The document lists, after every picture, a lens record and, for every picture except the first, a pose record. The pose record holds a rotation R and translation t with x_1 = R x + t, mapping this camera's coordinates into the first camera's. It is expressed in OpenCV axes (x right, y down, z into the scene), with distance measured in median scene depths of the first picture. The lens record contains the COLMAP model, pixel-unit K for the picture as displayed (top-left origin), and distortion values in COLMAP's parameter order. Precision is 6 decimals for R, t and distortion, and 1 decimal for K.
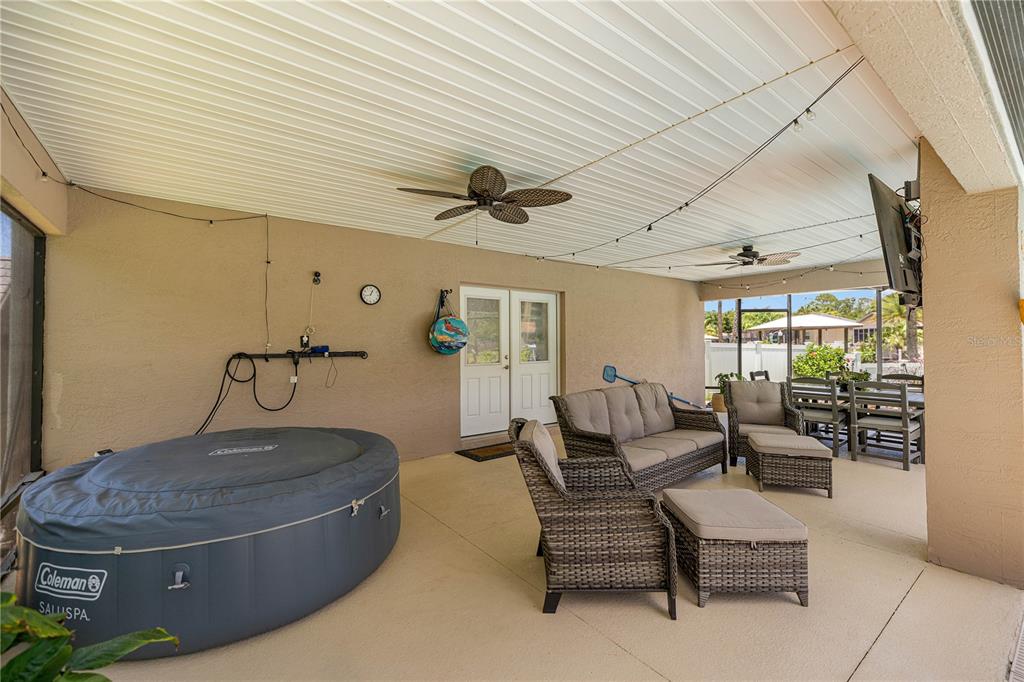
lens RADIAL K [[433.8, 0, 509.2], [0, 433.8, 340.3], [0, 0, 1]] dist [0.001870, 0.000624]
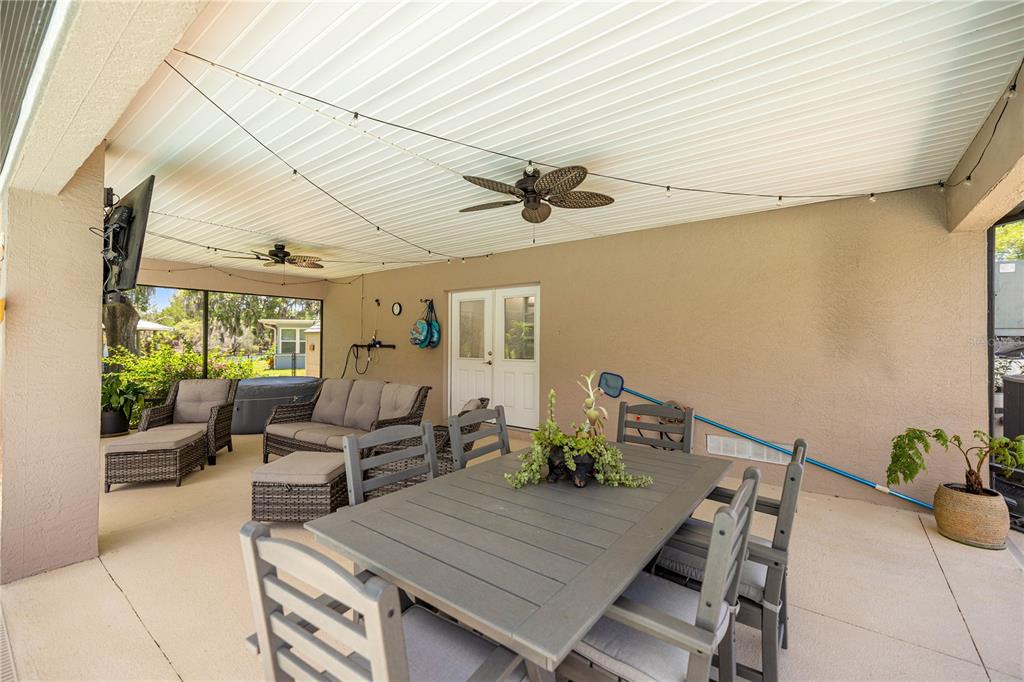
lens RADIAL K [[433.8, 0, 509.2], [0, 433.8, 340.3], [0, 0, 1]] dist [0.001870, 0.000624]
pose [[0.265840, 0.010917, -0.963955, 1.118829], [0.007541, 0.999882, 0.013403, -0.007732], [0.963988, -0.010832, 0.265727, 0.826562]]
